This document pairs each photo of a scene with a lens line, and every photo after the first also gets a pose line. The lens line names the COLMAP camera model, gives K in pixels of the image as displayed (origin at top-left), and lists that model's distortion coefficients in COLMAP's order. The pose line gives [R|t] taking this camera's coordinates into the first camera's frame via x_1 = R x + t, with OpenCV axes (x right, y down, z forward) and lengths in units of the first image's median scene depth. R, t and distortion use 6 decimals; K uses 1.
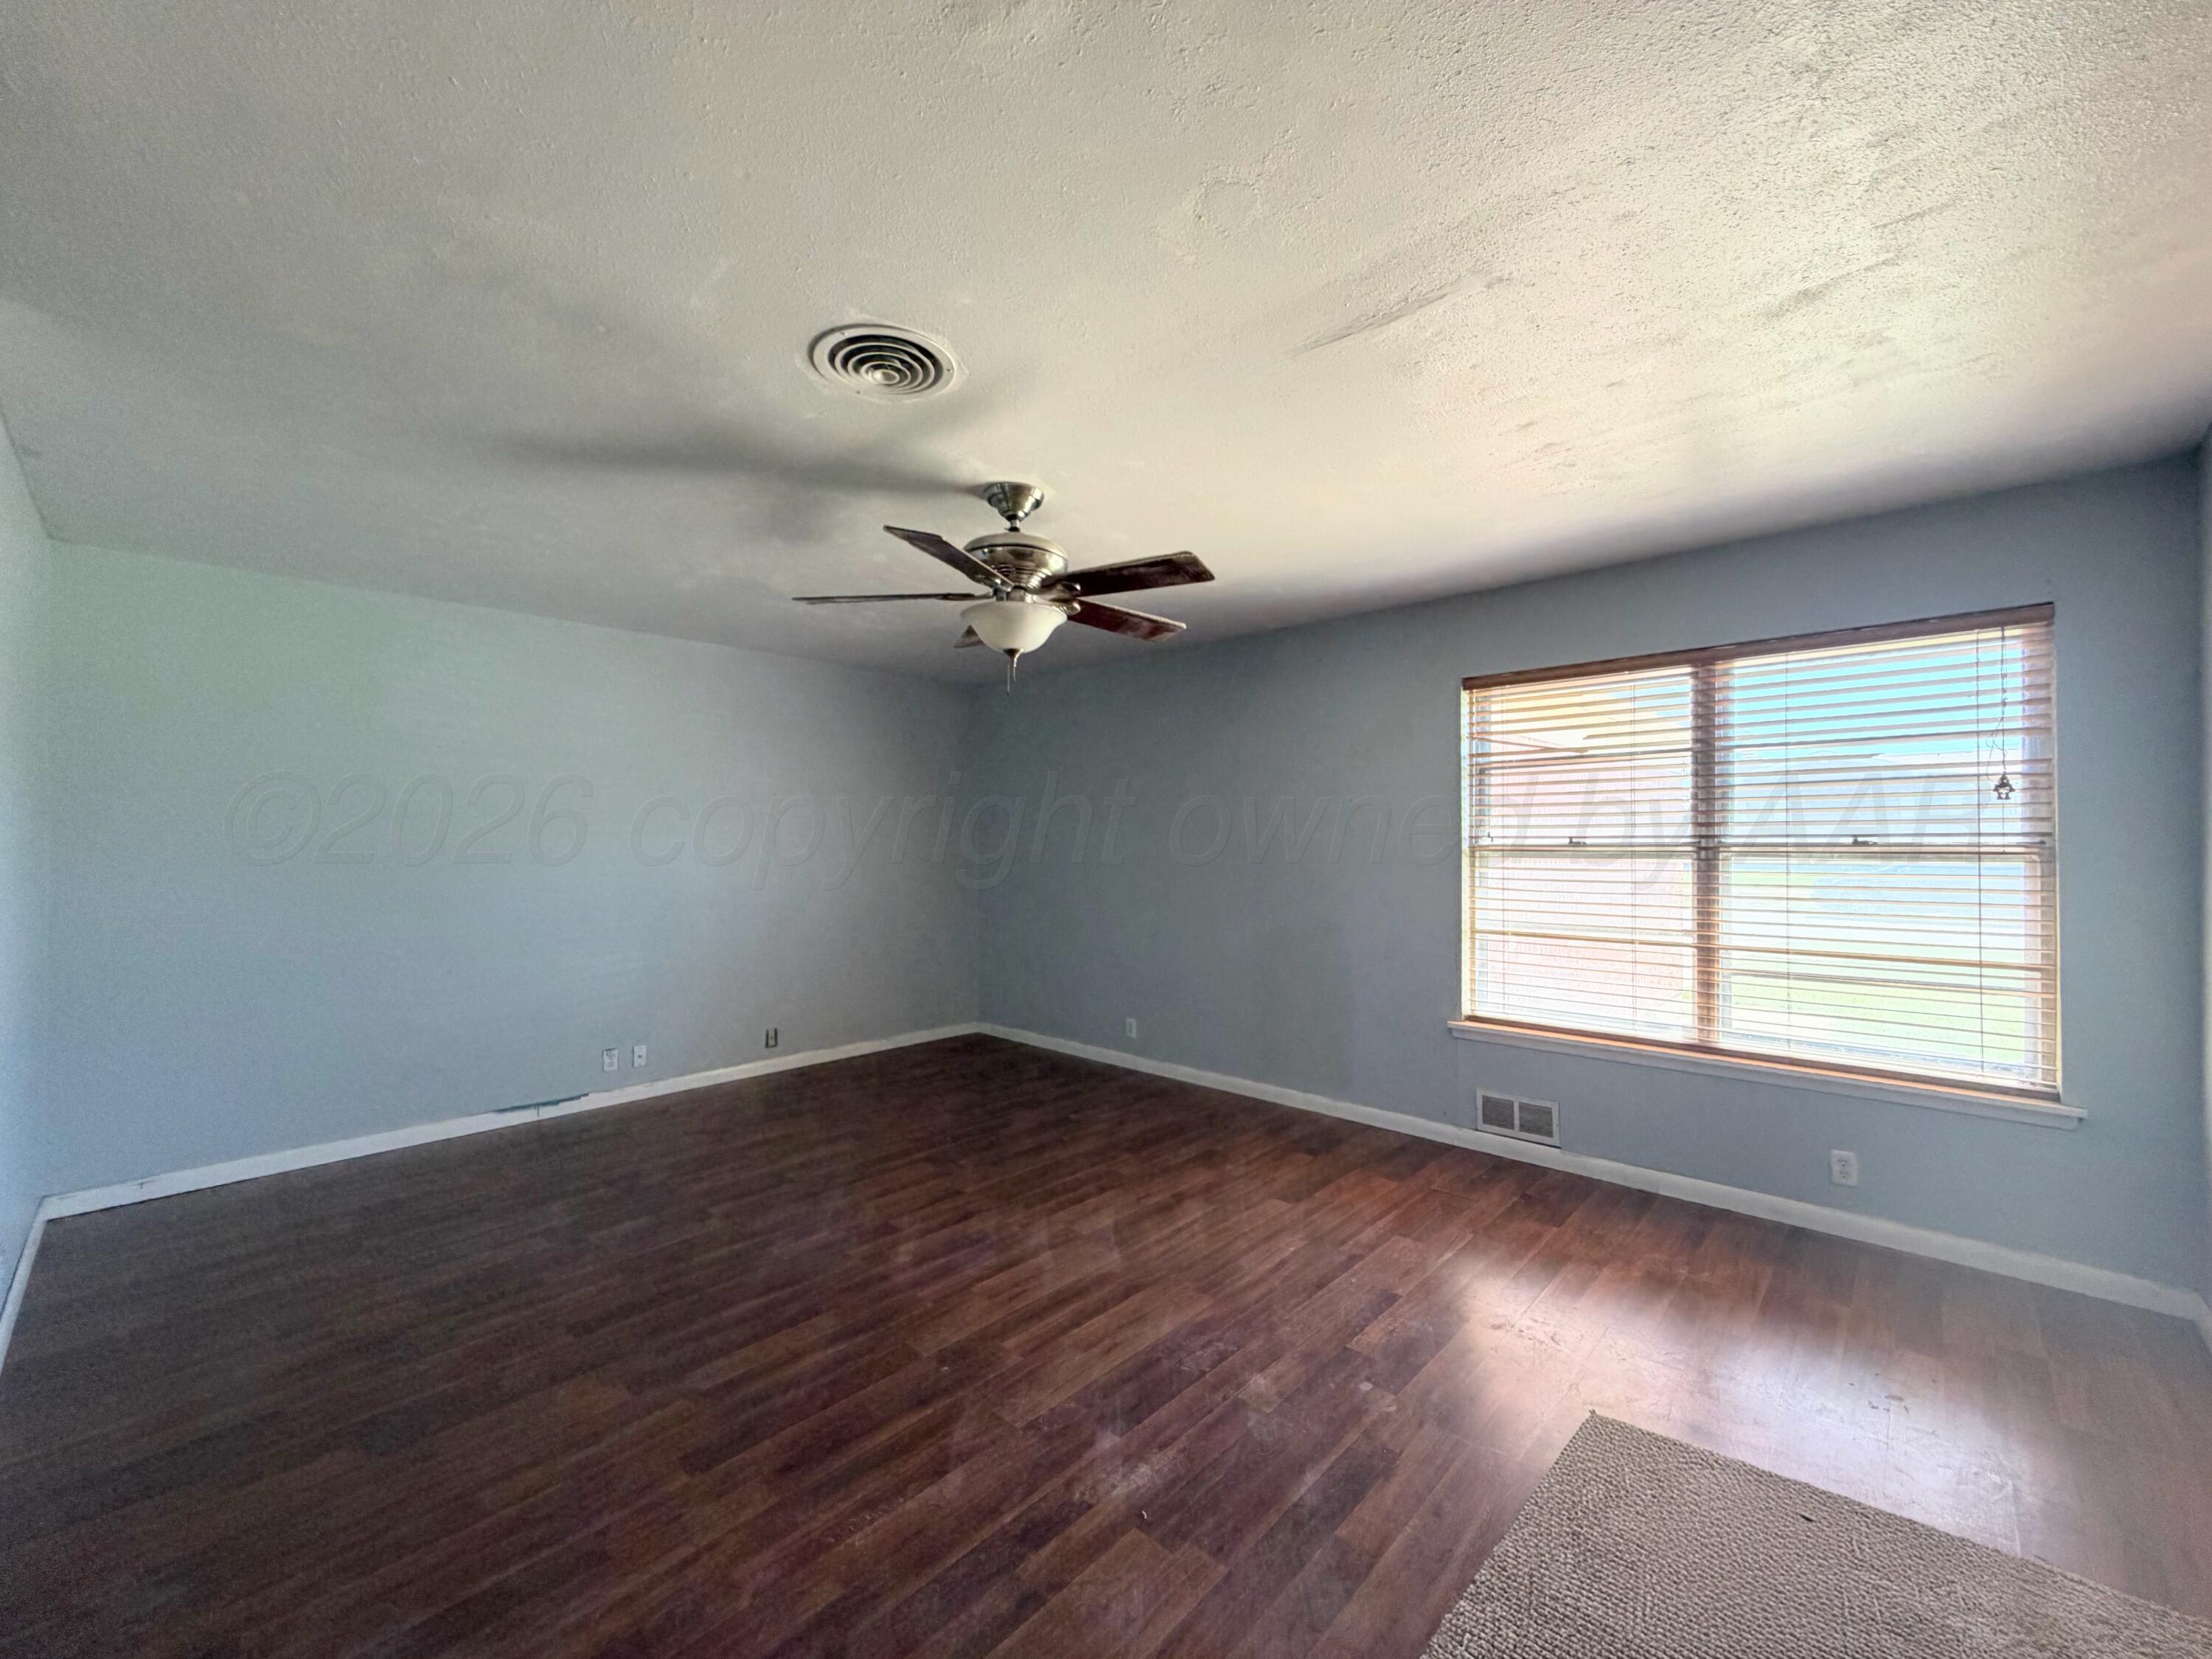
lens RADIAL K [[877.1, 0, 1103.9], [0, 877.1, 840.8], [0, 0, 1]] dist [0.000203, -0.000762]
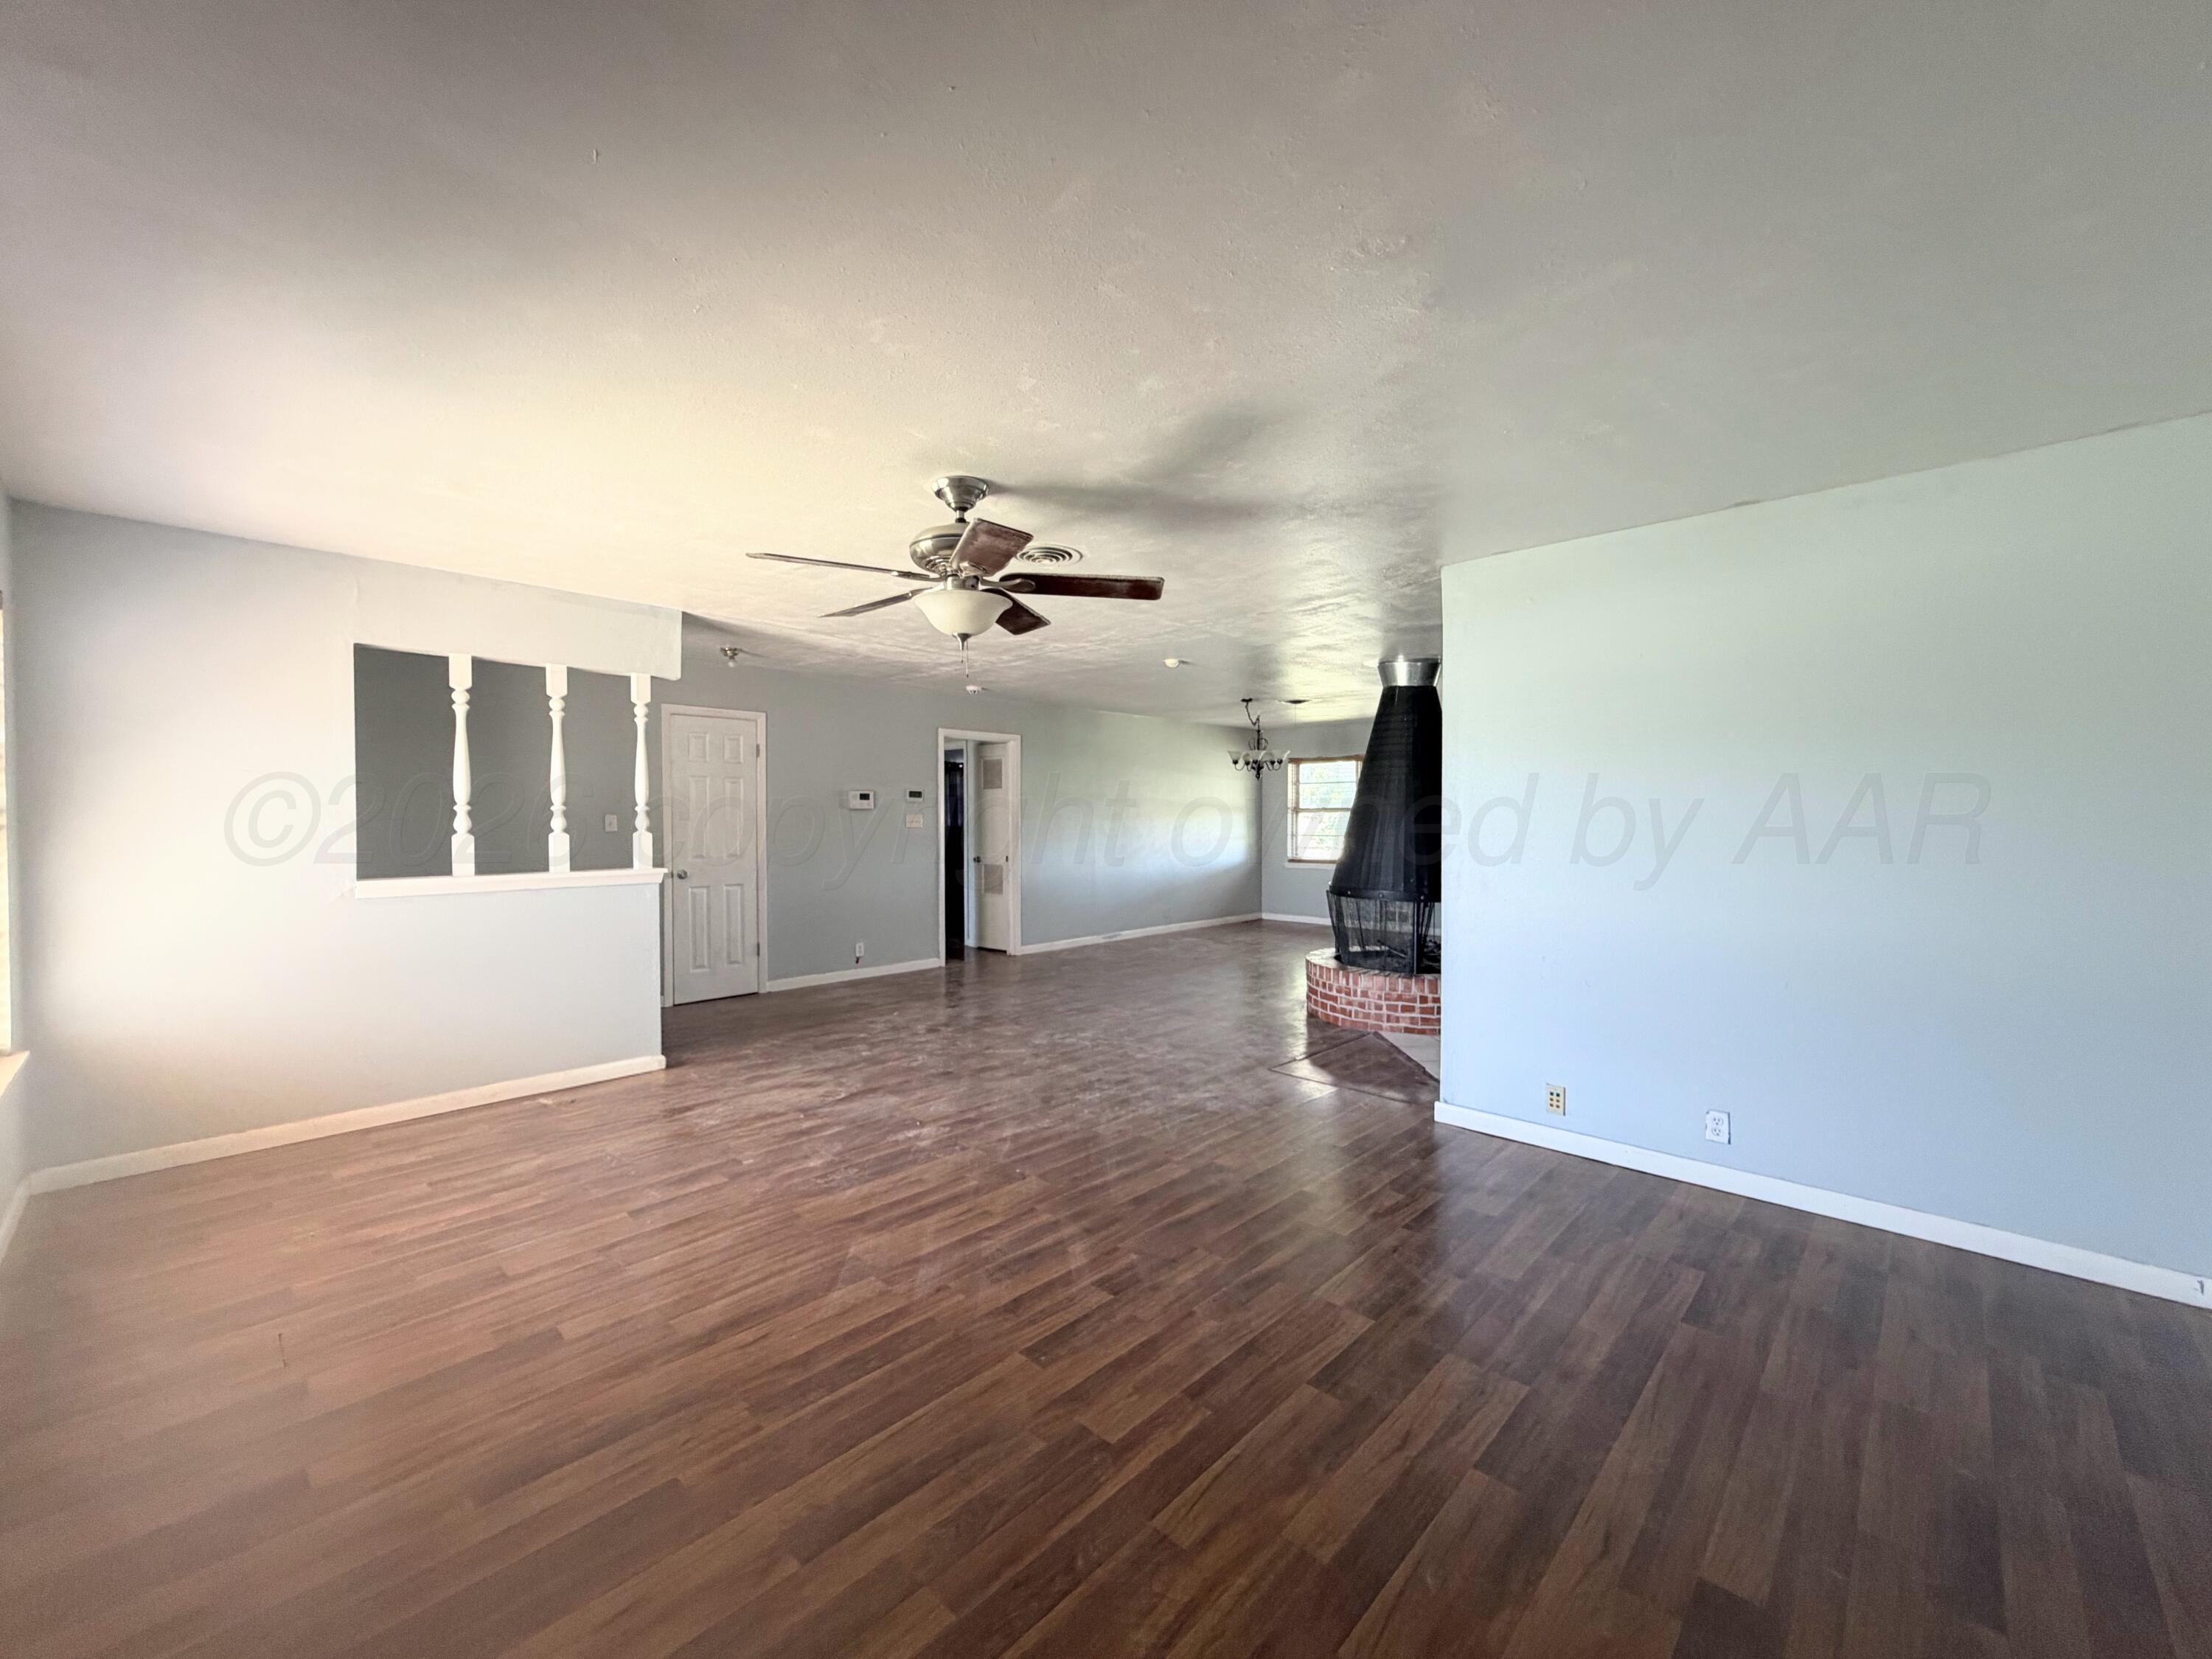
lens RADIAL K [[877.1, 0, 1106.3], [0, 877.1, 822.4], [0, 0, 1]] dist [0.000203, -0.000762]
pose [[-0.999979, 0.001885, 0.006246, -0.268542], [0.001949, 0.999946, 0.010228, 0.002016], [-0.006226, 0.010240, -0.999928, 1.958072]]
